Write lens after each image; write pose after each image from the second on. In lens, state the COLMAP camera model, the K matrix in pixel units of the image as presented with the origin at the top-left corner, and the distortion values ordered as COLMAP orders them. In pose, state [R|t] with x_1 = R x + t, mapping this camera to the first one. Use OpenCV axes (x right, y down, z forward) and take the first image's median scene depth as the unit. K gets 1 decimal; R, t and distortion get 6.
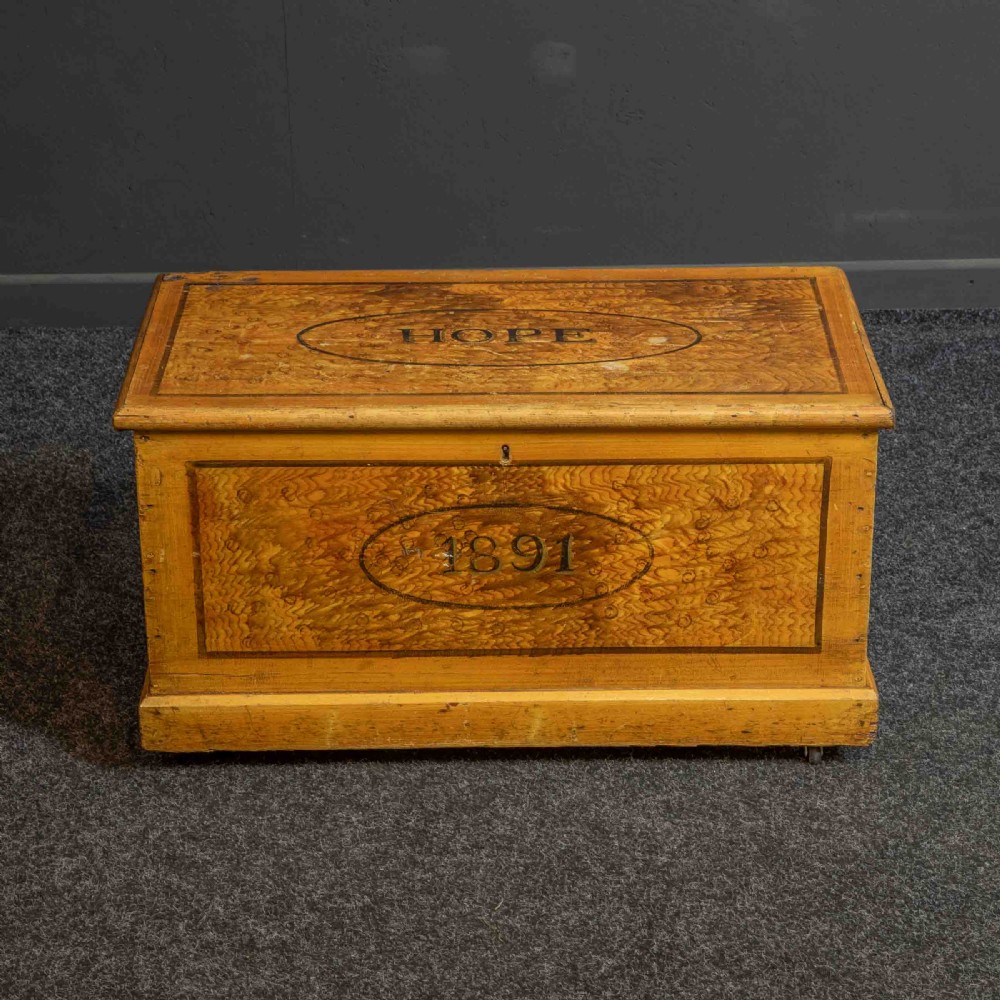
lens RADIAL K [[2681.2, 0, 506.6], [0, 2681.2, 498.0], [0, 0, 1]] dist [0.158527, 0.000000]
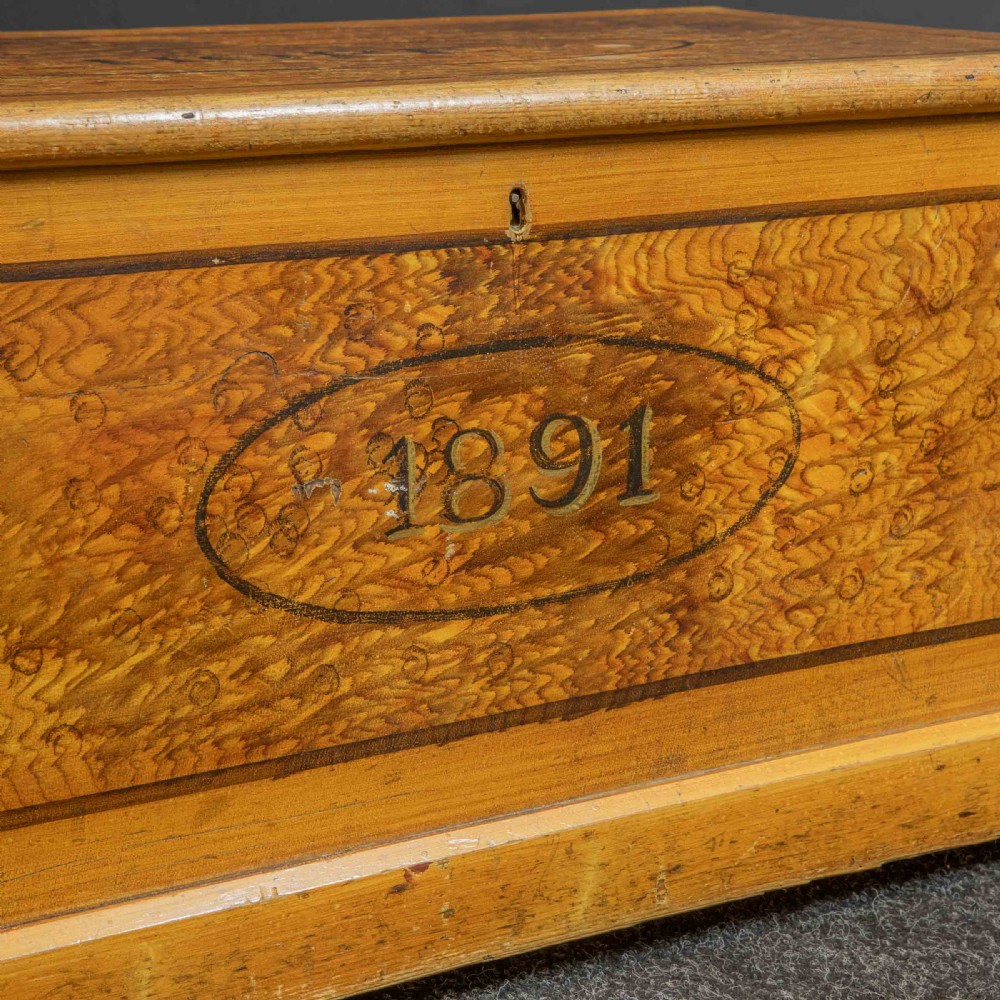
lens RADIAL K [[2418.0, 0, 479.5], [0, 2418.0, 489.6], [0, 0, 1]] dist [0.120718, 0.000000]
pose [[0.874891, -0.116978, 0.469980, -0.182852], [0.200137, 0.970986, -0.130887, 0.071896], [-0.441033, 0.208573, 0.872919, 0.665103]]
